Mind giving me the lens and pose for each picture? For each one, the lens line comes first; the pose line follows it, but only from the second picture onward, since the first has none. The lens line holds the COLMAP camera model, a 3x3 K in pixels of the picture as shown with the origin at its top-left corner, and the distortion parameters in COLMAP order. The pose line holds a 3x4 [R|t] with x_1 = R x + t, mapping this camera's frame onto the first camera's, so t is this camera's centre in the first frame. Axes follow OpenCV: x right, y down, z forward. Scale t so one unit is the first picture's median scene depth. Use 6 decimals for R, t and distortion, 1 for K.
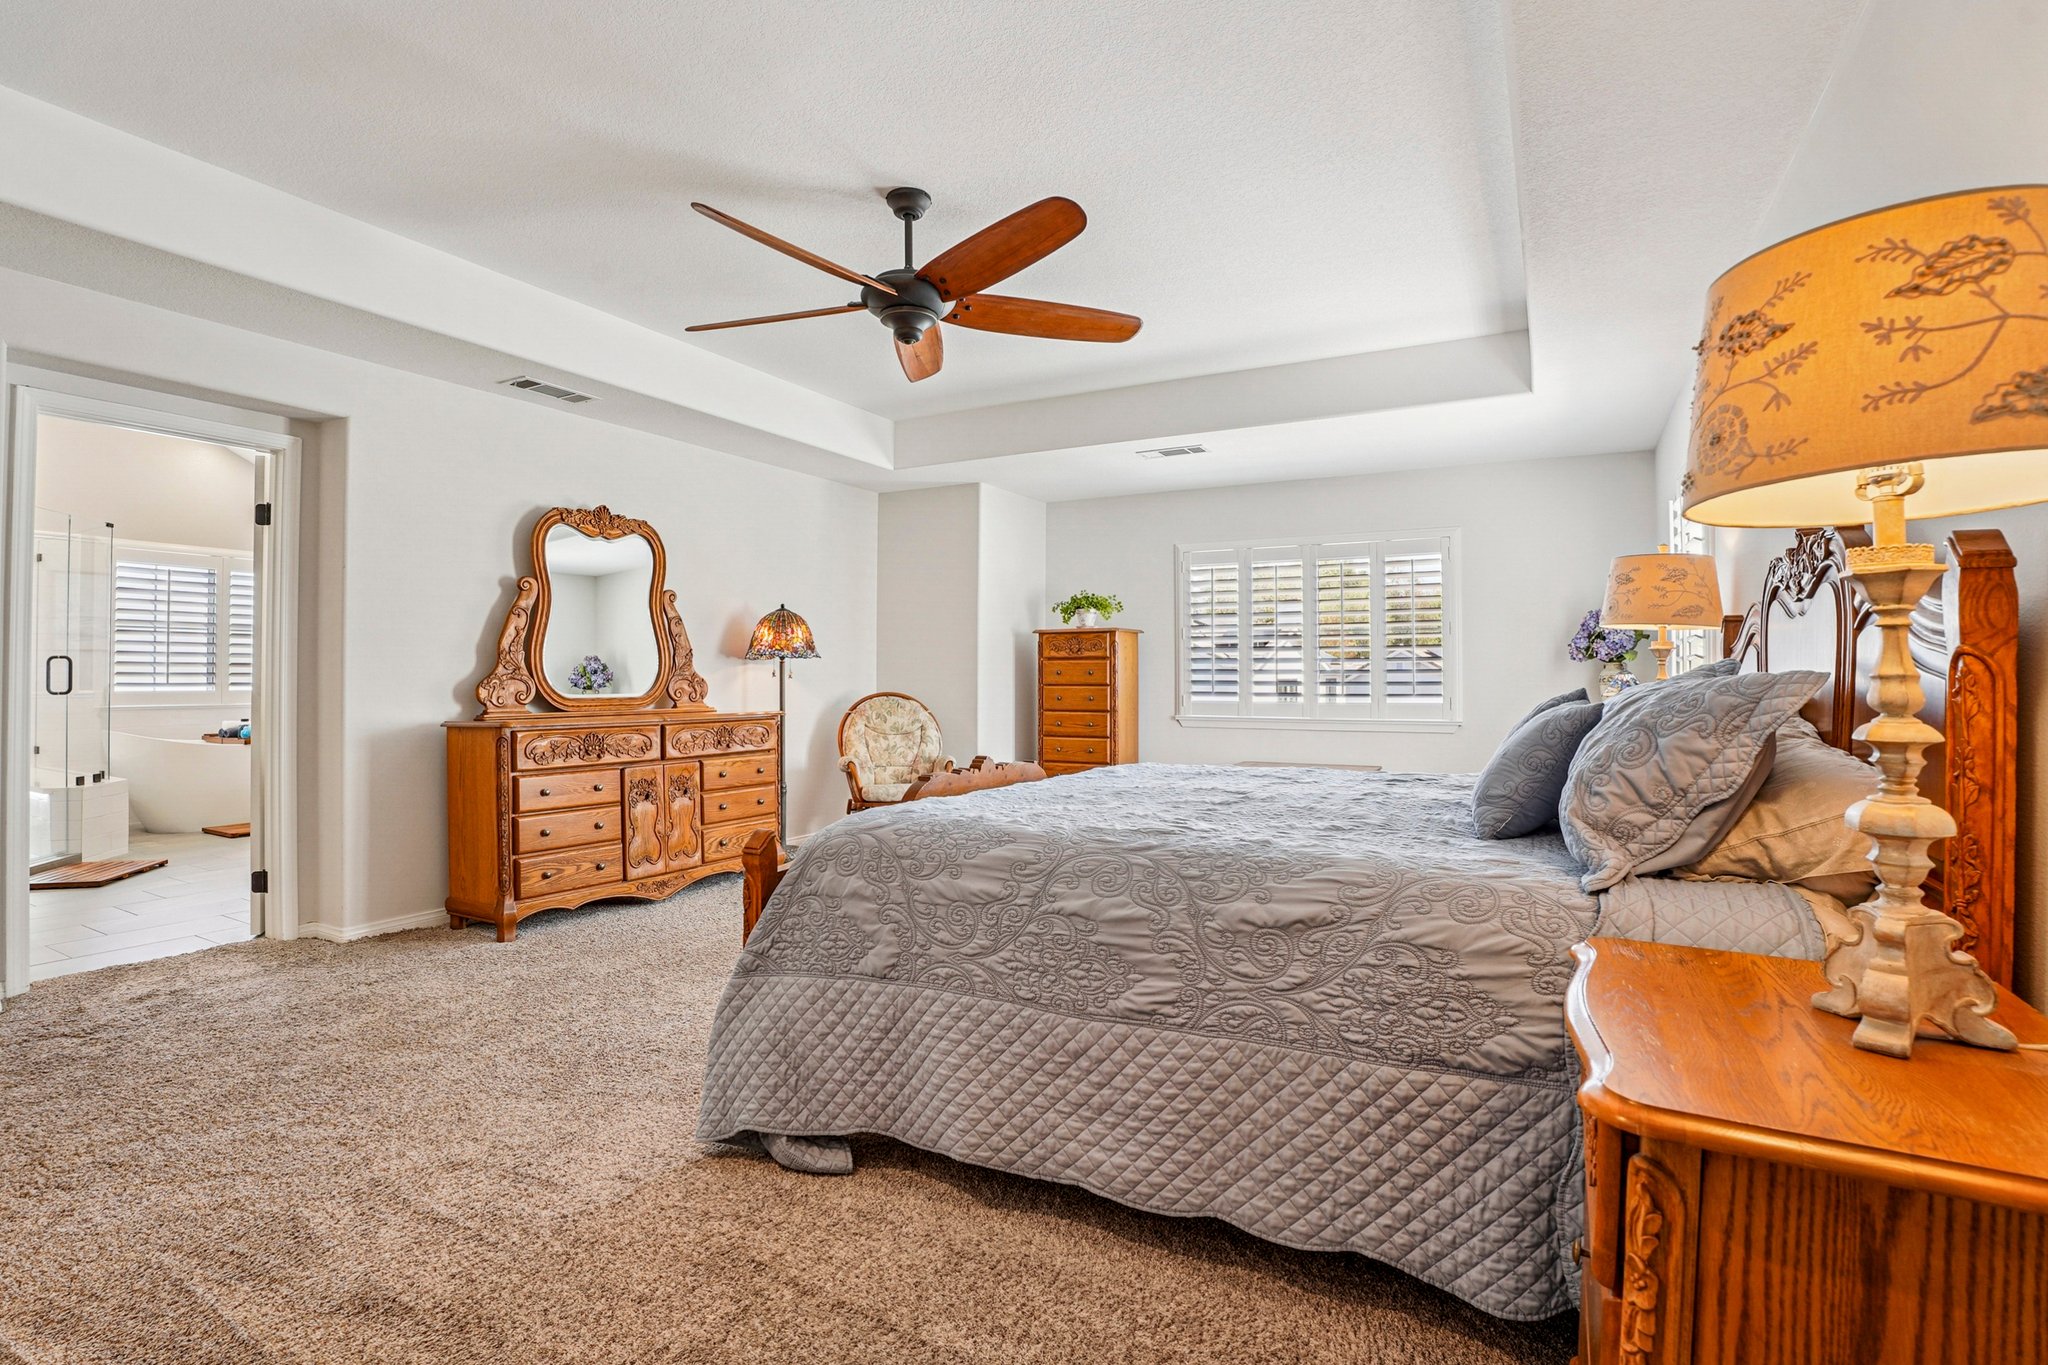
lens RADIAL K [[981.5, 0, 1016.2], [0, 981.5, 685.4], [0, 0, 1]] dist [-0.071569, 0.019740]
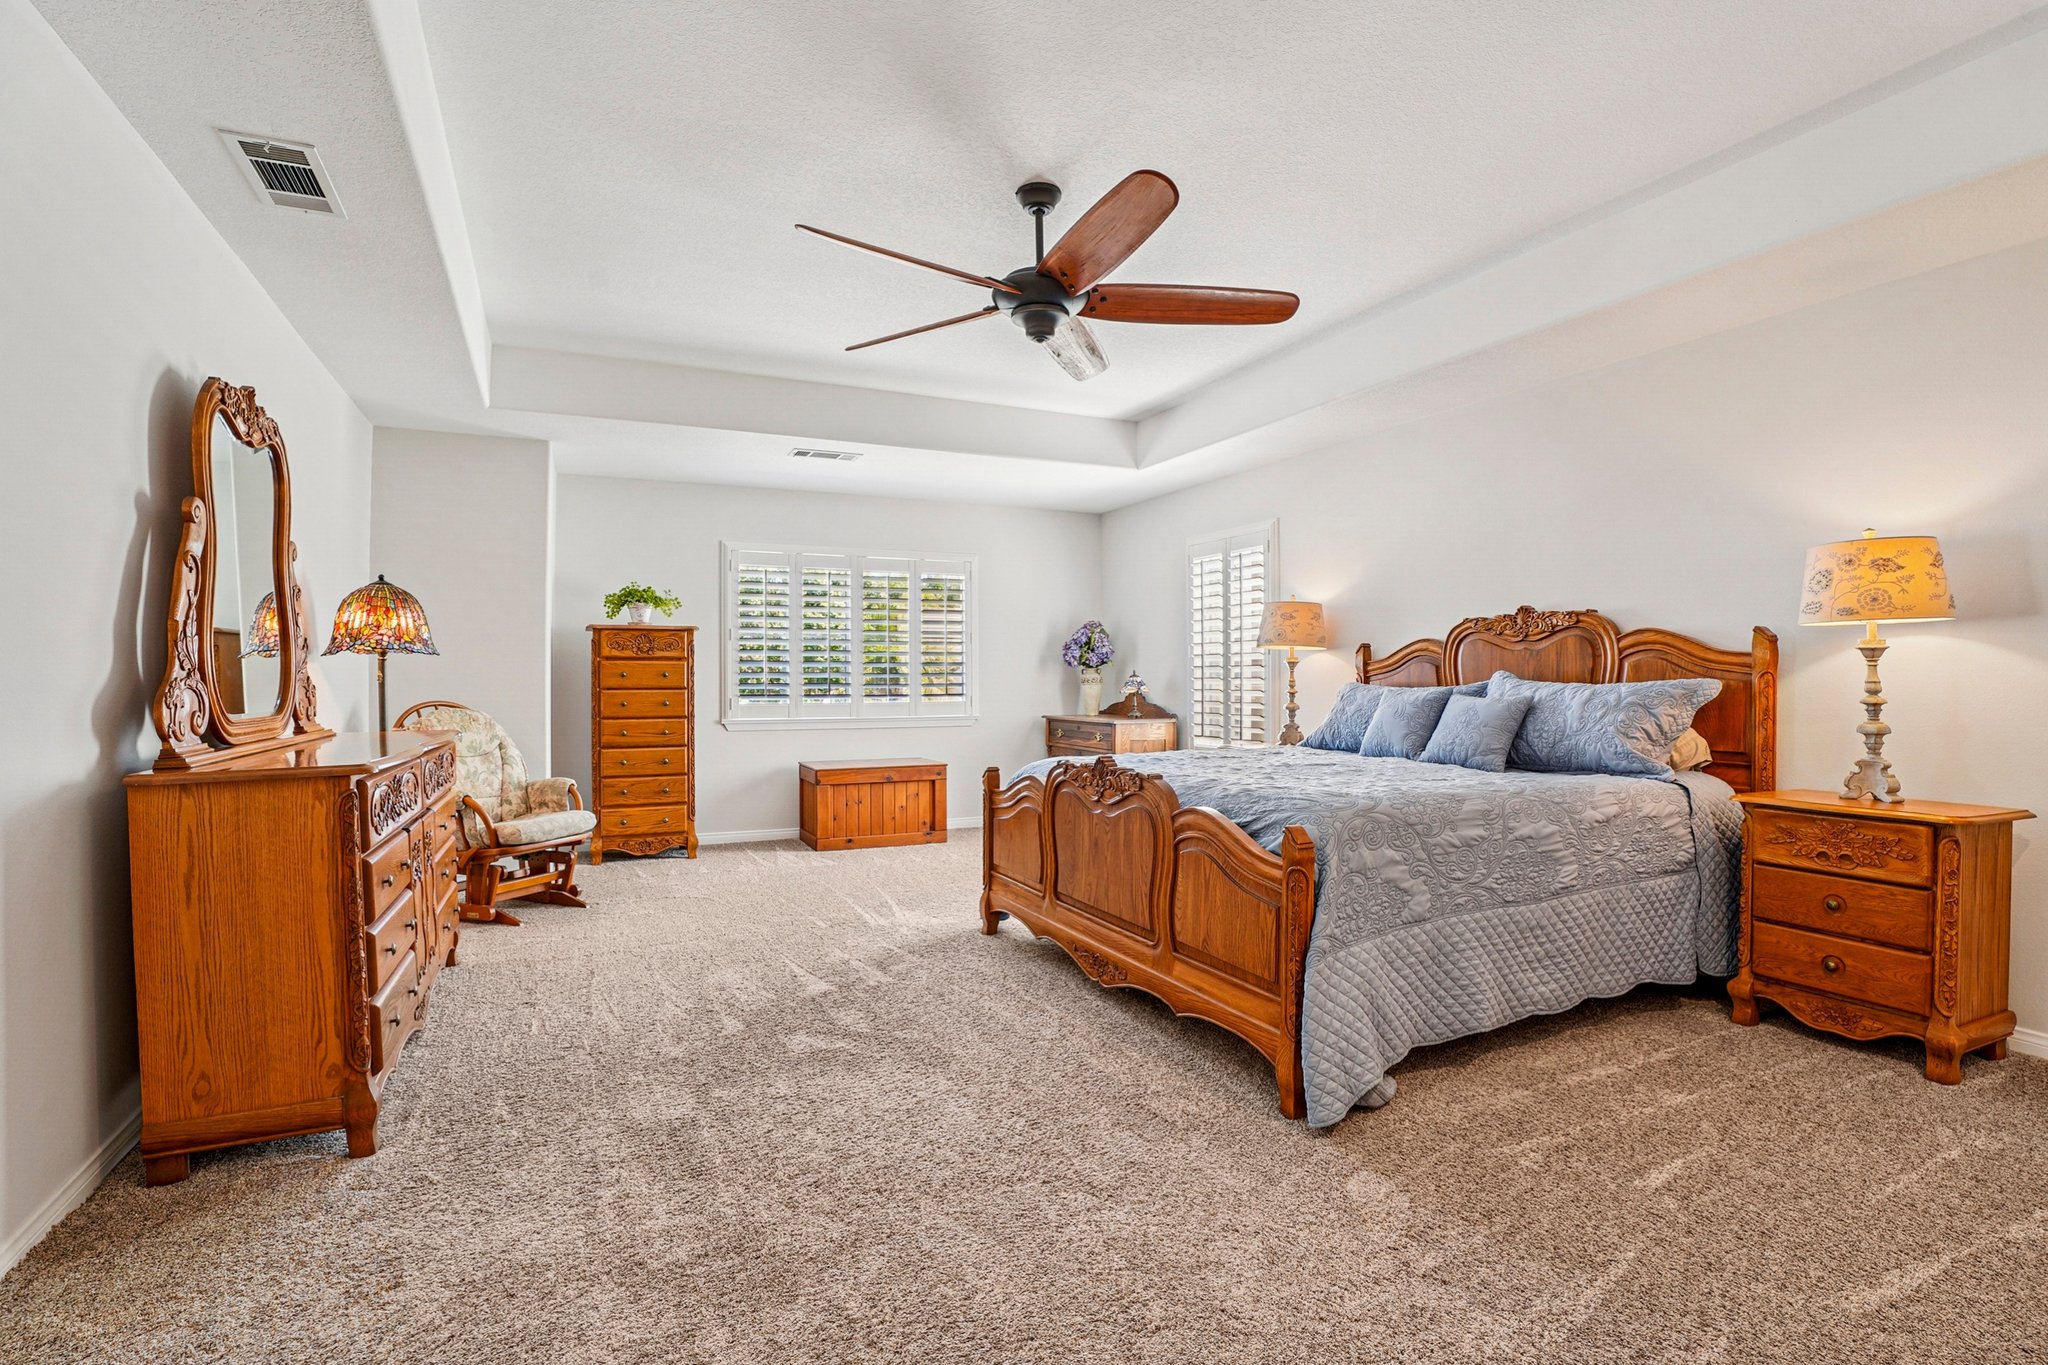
lens RADIAL K [[981.5, 0, 1016.2], [0, 981.5, 685.4], [0, 0, 1]] dist [-0.071569, 0.019740]
pose [[0.577794, -0.006881, 0.816153, -0.693269], [0.007161, 0.999969, 0.003361, -0.005871], [-0.816151, 0.003903, 0.577825, 0.334246]]
